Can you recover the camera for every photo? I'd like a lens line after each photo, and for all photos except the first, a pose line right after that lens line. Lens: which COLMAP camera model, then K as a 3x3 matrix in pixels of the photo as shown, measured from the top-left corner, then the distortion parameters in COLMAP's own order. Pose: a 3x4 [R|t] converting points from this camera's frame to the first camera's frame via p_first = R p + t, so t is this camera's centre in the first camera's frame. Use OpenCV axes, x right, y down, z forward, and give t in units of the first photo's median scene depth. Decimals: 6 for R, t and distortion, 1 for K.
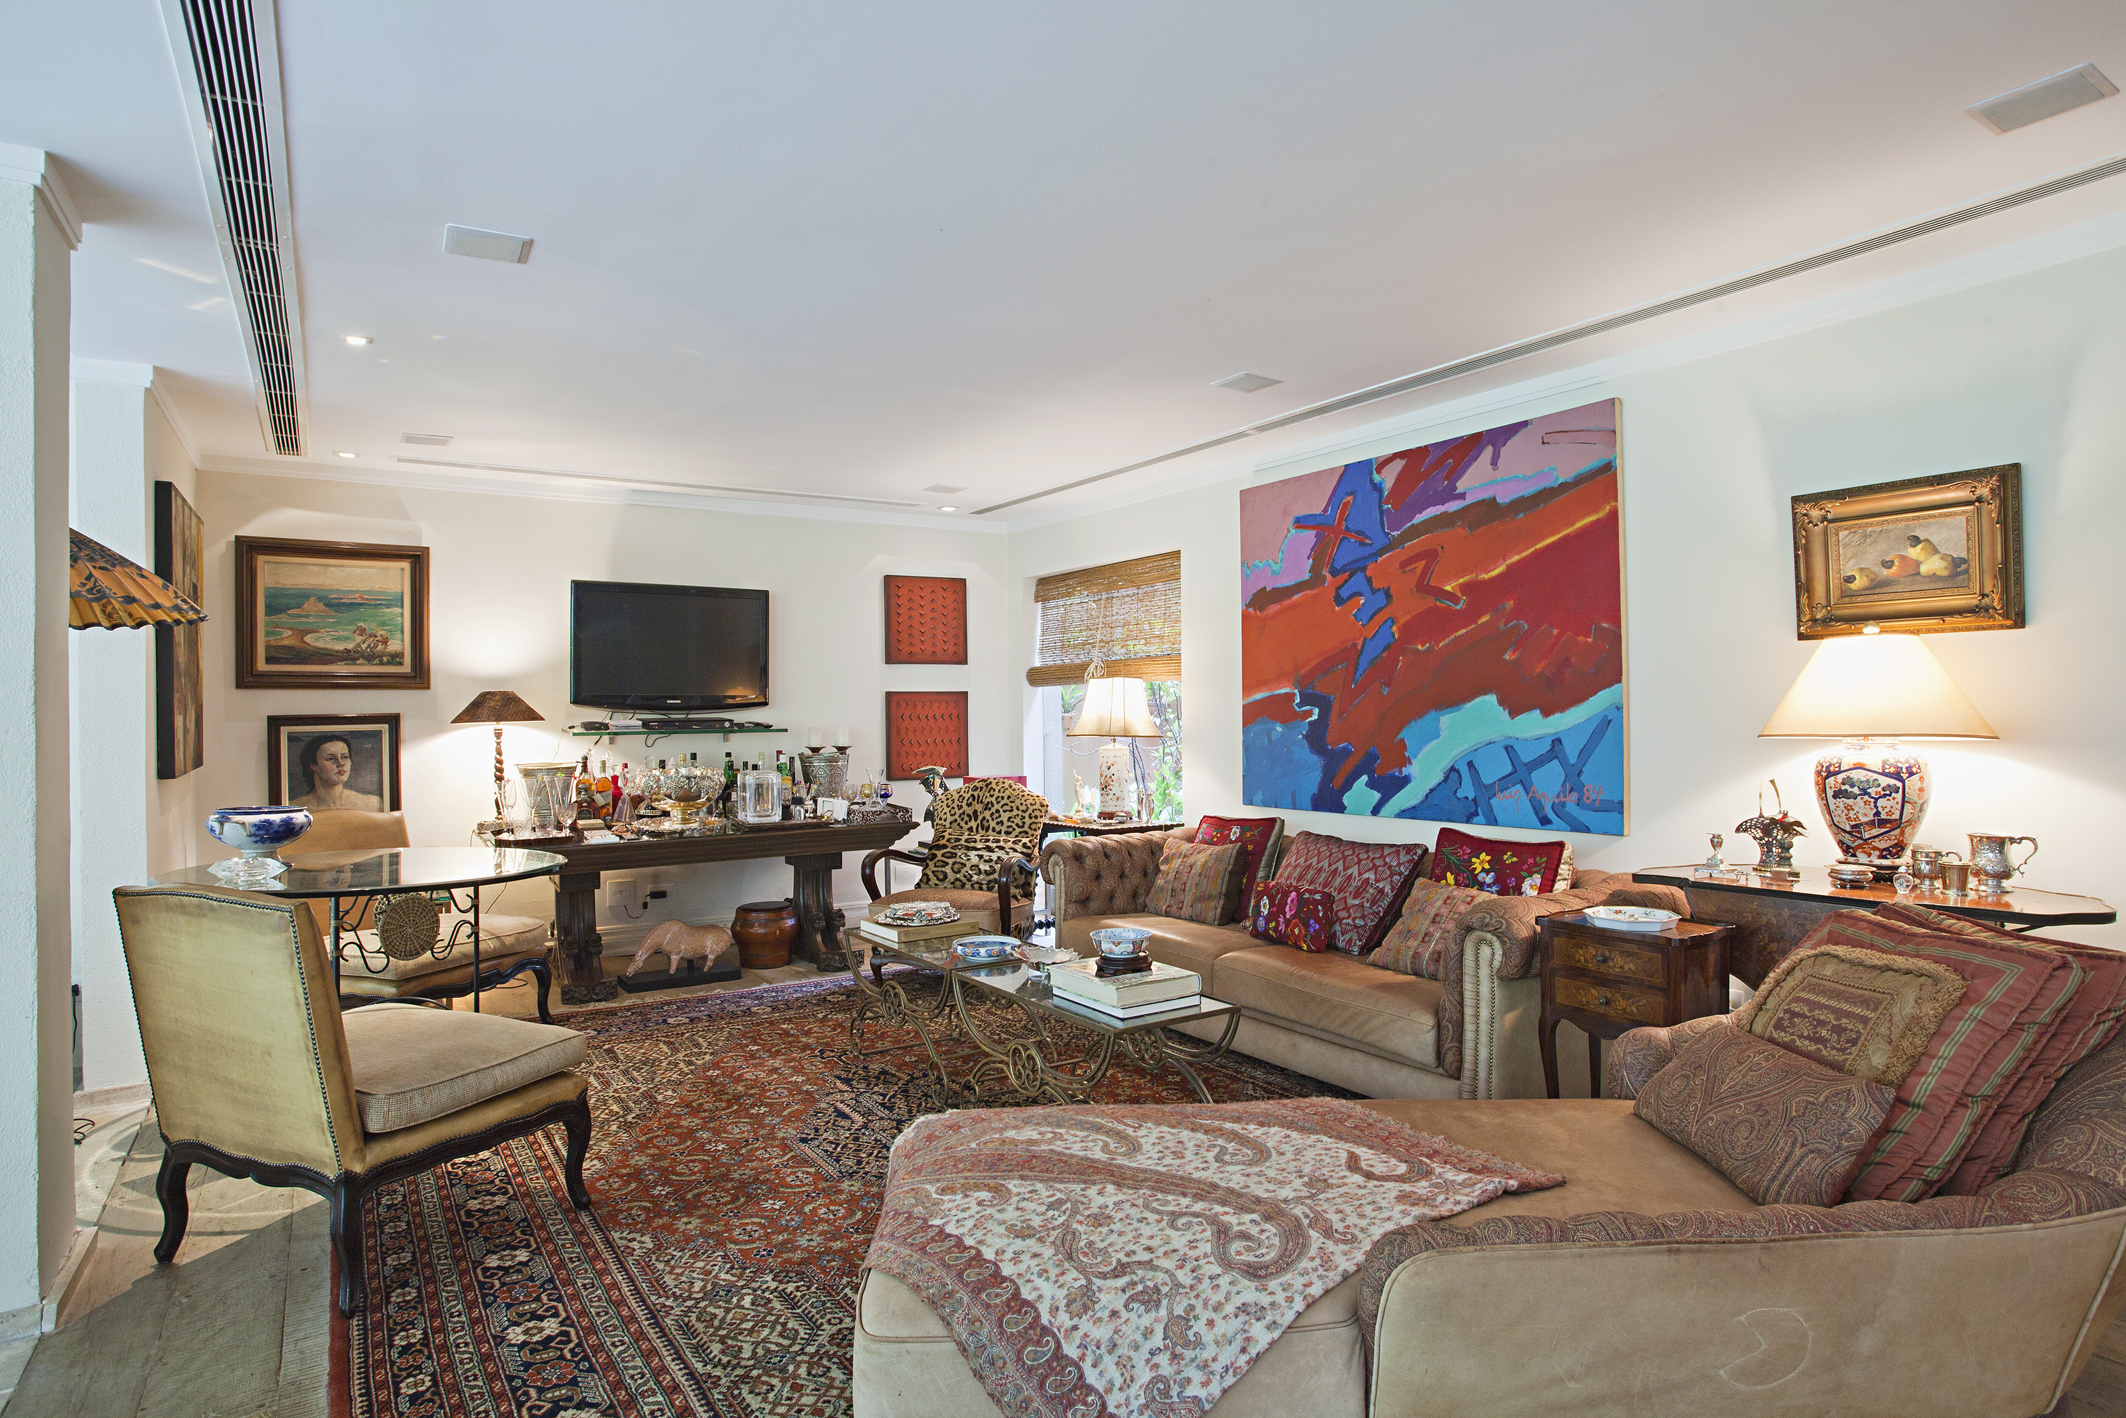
lens RADIAL K [[1201.7, 0, 1065.0], [0, 1201.7, 711.9], [0, 0, 1]] dist [0.002053, 0.000130]
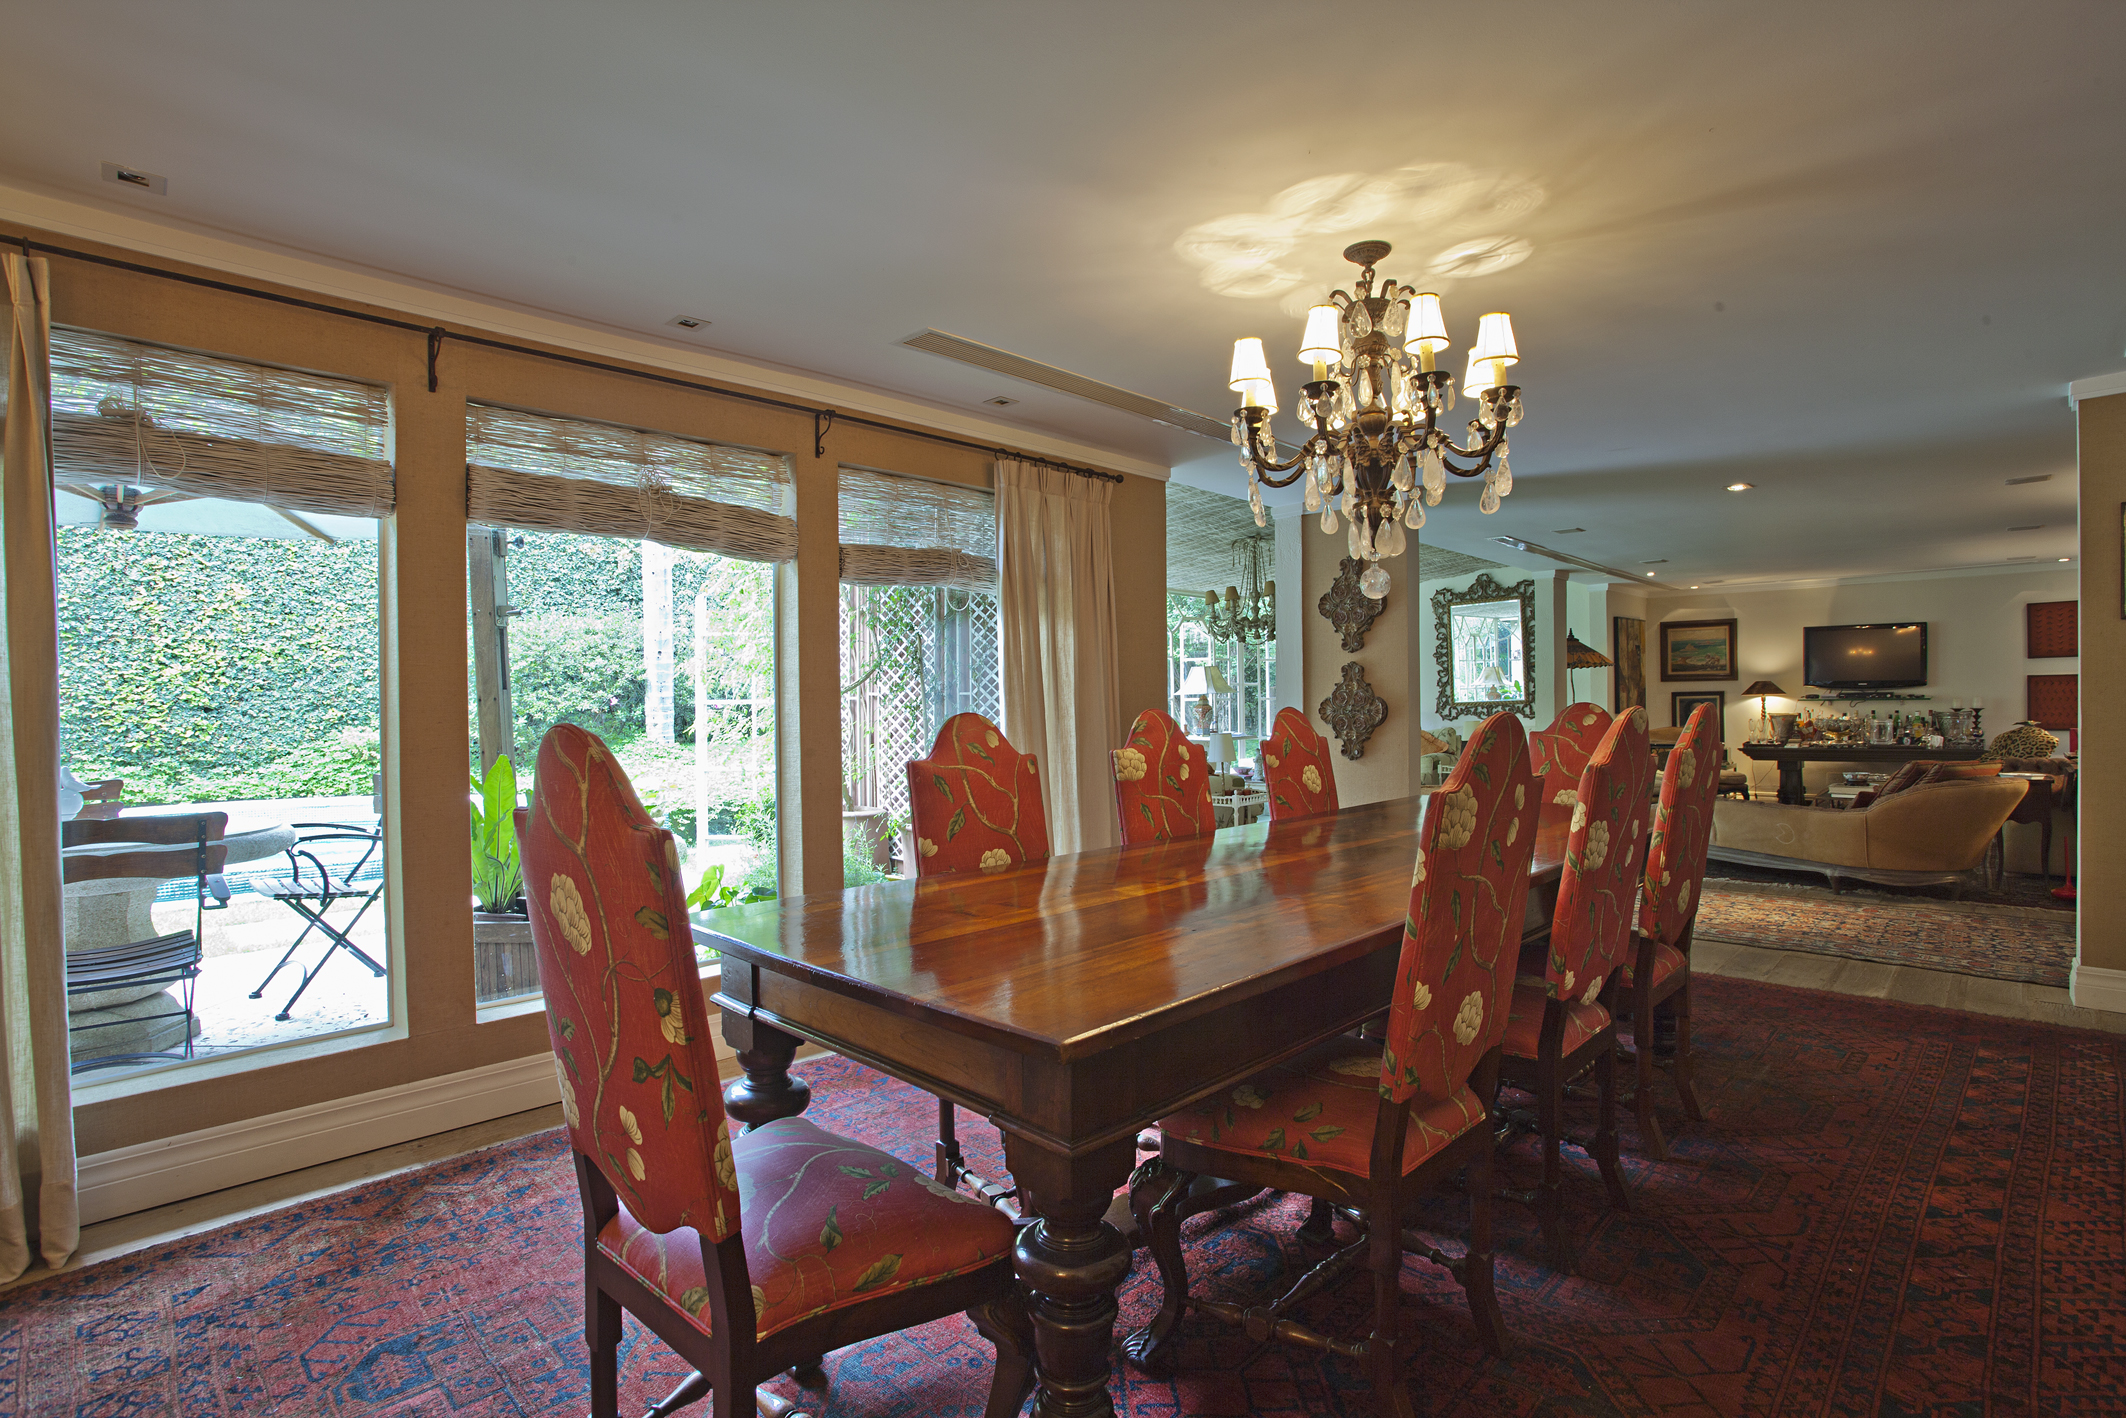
lens RADIAL K [[1018.6, 0, 1065.1], [0, 1018.6, 710.4], [0, 0, 1]] dist [-0.000129, -0.000012]
pose [[0.229038, 0.013764, -0.973320, 1.069978], [0.014624, 0.999739, 0.017579, -0.014233], [0.973308, -0.018260, 0.228777, -0.694250]]
